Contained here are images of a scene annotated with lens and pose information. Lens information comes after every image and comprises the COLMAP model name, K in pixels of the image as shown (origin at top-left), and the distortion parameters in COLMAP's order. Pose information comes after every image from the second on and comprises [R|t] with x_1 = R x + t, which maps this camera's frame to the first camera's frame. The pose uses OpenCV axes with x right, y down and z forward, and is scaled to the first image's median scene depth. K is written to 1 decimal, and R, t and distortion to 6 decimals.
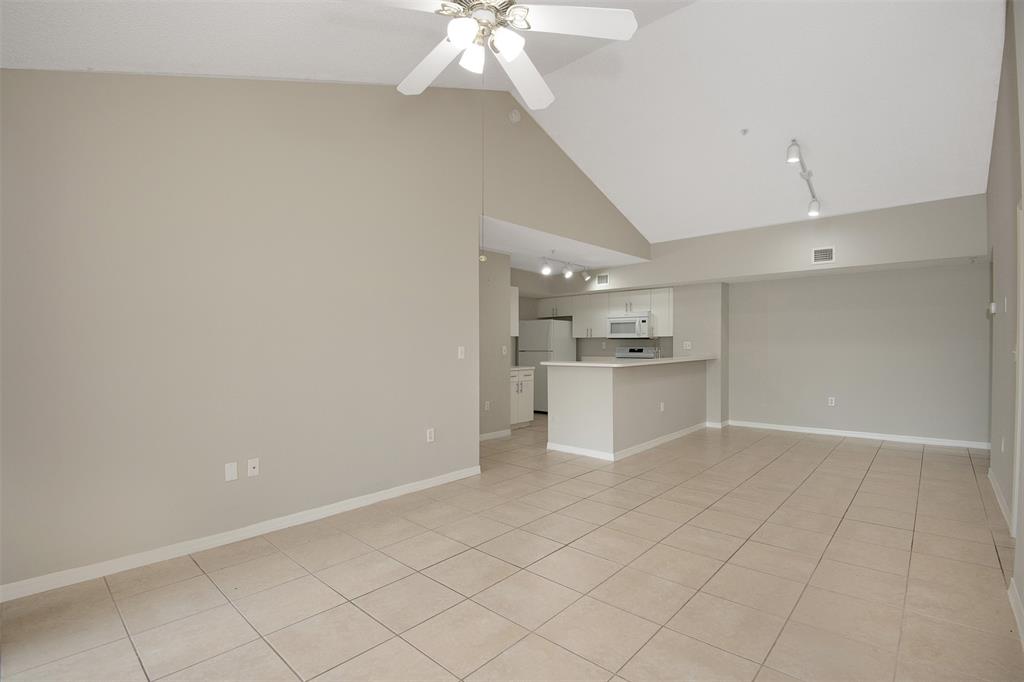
lens RADIAL K [[464.0, 0, 516.3], [0, 464.0, 344.1], [0, 0, 1]] dist [0.014134, -0.005635]
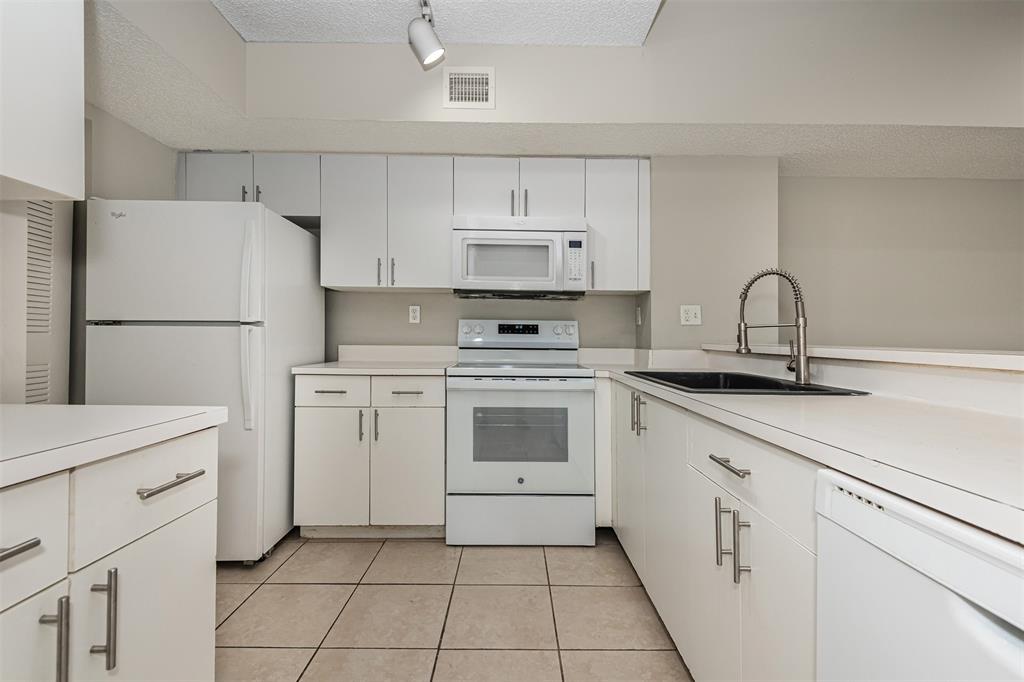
lens RADIAL K [[464.0, 0, 518.6], [0, 464.0, 337.7], [0, 0, 1]] dist [0.014134, -0.005635]
pose [[0.738715, 0.010373, 0.673938, 0.007428], [-0.013458, 0.999909, -0.000639, 0.022323], [-0.673883, -0.008598, 0.738788, 0.764806]]
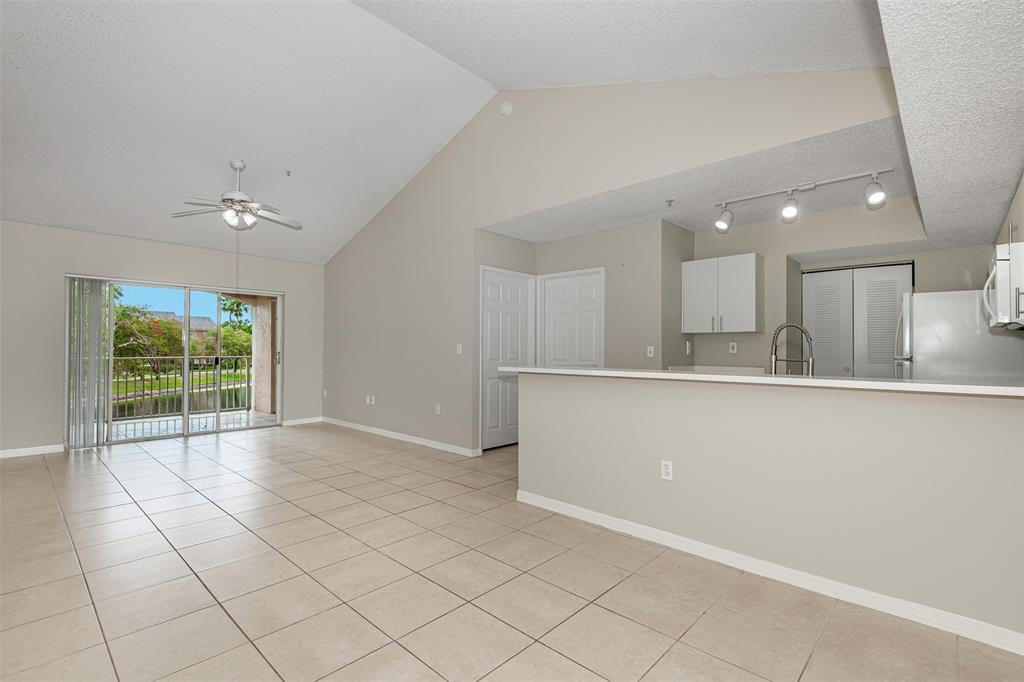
lens RADIAL K [[464.0, 0, 503.8], [0, 464.0, 347.4], [0, 0, 1]] dist [0.014134, -0.005635]
pose [[-0.016299, -0.000578, -0.999867, 0.609464], [-0.009951, 0.999950, -0.000416, 0.007424], [0.999818, 0.009943, -0.016304, 0.641917]]
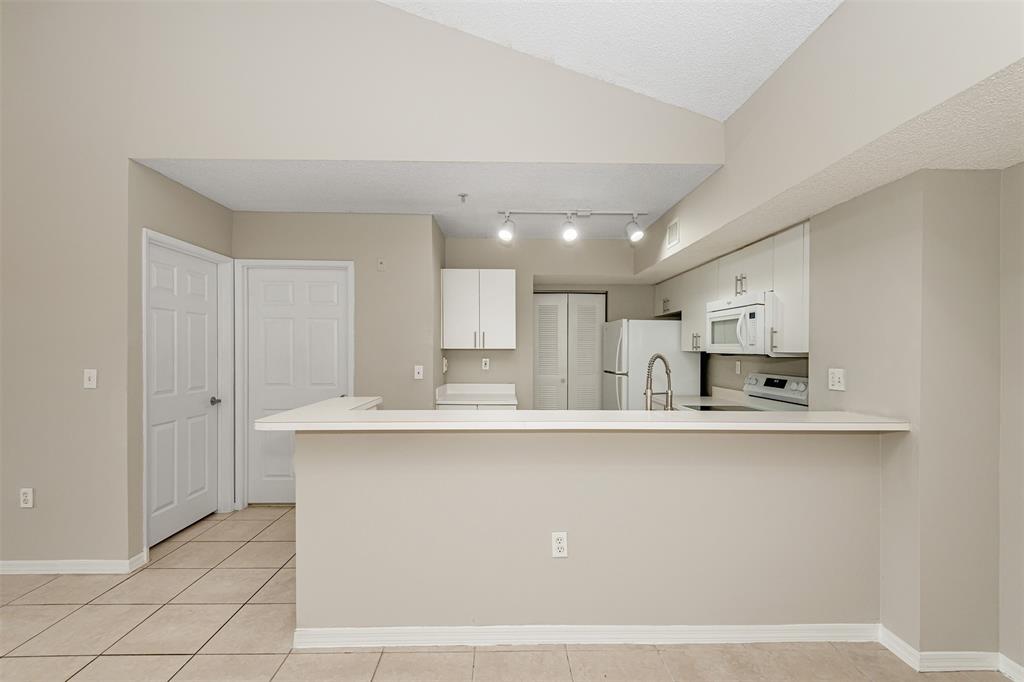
lens RADIAL K [[464.0, 0, 512.1], [0, 464.0, 345.7], [0, 0, 1]] dist [0.014134, -0.005635]
pose [[0.690688, 0.000373, -0.723152, 0.426396], [-0.010399, 0.999902, -0.009416, -0.014994], [0.723078, 0.014023, 0.690624, 0.548428]]
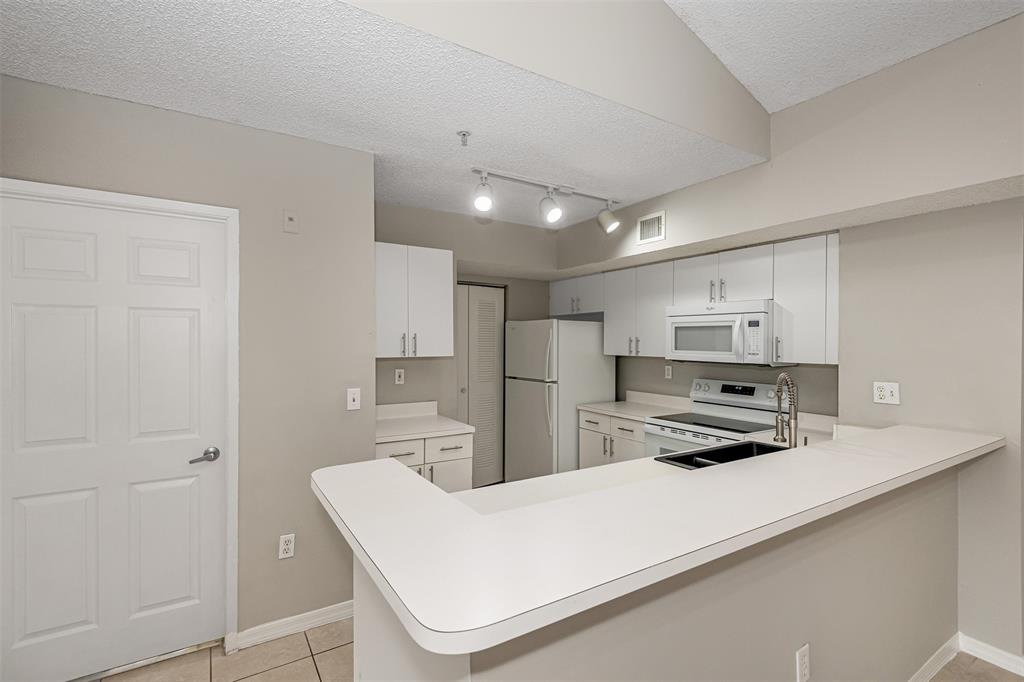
lens RADIAL K [[464.0, 0, 496.7], [0, 464.0, 340.8], [0, 0, 1]] dist [0.014134, -0.005635]
pose [[0.958021, 0.008479, -0.286572, 0.175126], [-0.009557, 0.999952, -0.002365, -0.030638], [0.286538, 0.005004, 0.958056, 0.542715]]
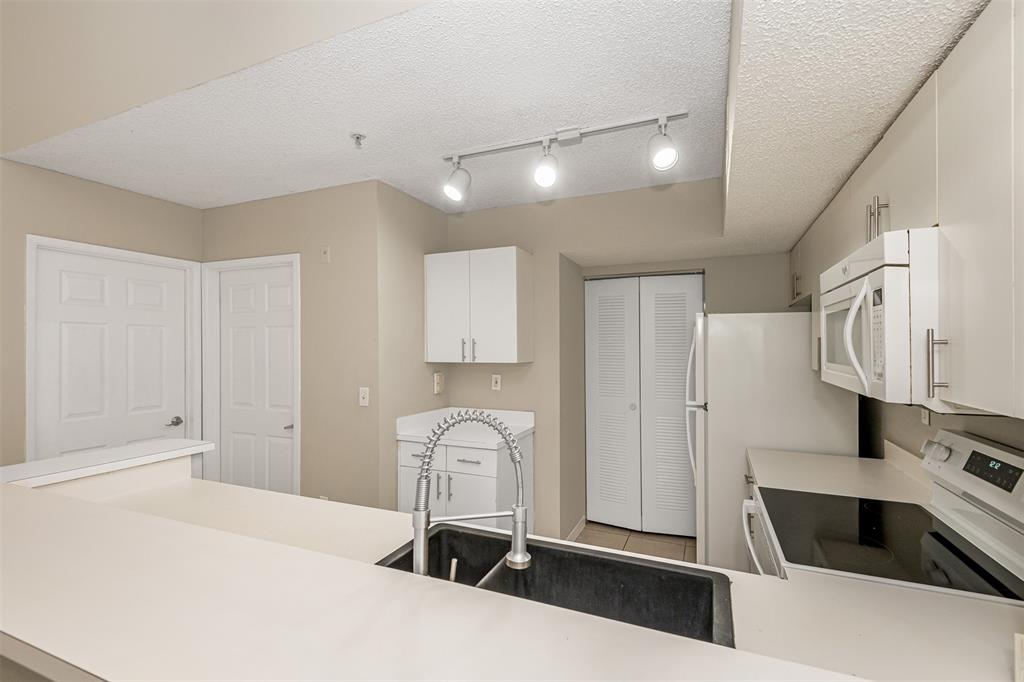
lens RADIAL K [[464.0, 0, 510.6], [0, 464.0, 349.0], [0, 0, 1]] dist [0.014134, -0.005635]
pose [[0.327346, 0.005933, -0.944886, 0.381812], [-0.003568, 0.999981, 0.005043, -0.030604], [0.944898, 0.001720, 0.327361, 0.818191]]
